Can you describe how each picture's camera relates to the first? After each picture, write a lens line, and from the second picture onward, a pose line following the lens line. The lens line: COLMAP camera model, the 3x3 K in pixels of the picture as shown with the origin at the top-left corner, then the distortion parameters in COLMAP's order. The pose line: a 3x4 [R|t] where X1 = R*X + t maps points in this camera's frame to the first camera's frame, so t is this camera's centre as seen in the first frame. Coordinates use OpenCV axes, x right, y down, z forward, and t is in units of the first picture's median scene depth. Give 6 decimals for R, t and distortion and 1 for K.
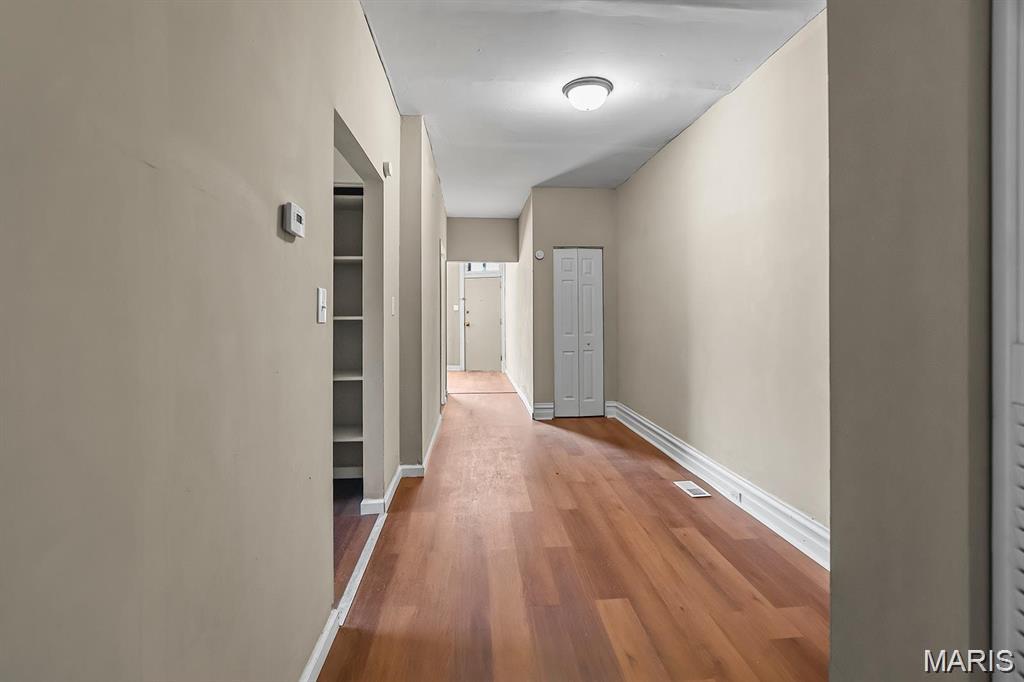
lens RADIAL K [[469.8, 0, 507.0], [0, 469.8, 326.7], [0, 0, 1]] dist [-0.000088, 0.000094]
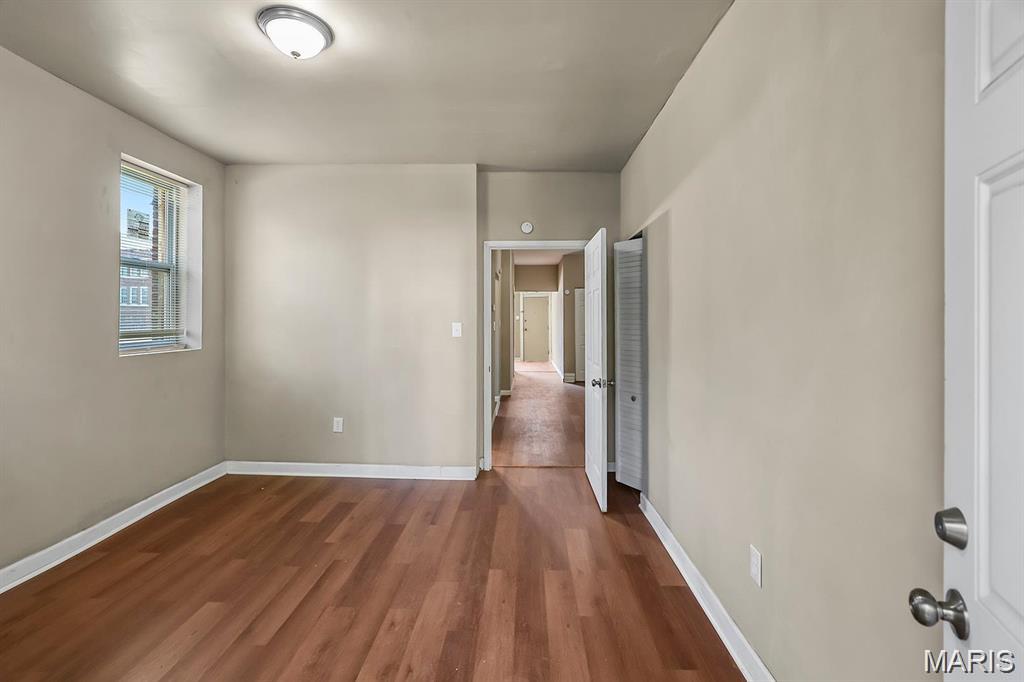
lens RADIAL K [[469.8, 0, 507.0], [0, 469.8, 326.7], [0, 0, 1]] dist [-0.000088, 0.000094]
pose [[0.993620, 0.002137, -0.112762, 0.028860], [-0.002944, 0.999971, -0.006993, -0.002366], [0.112744, 0.007280, 0.993597, -0.562971]]
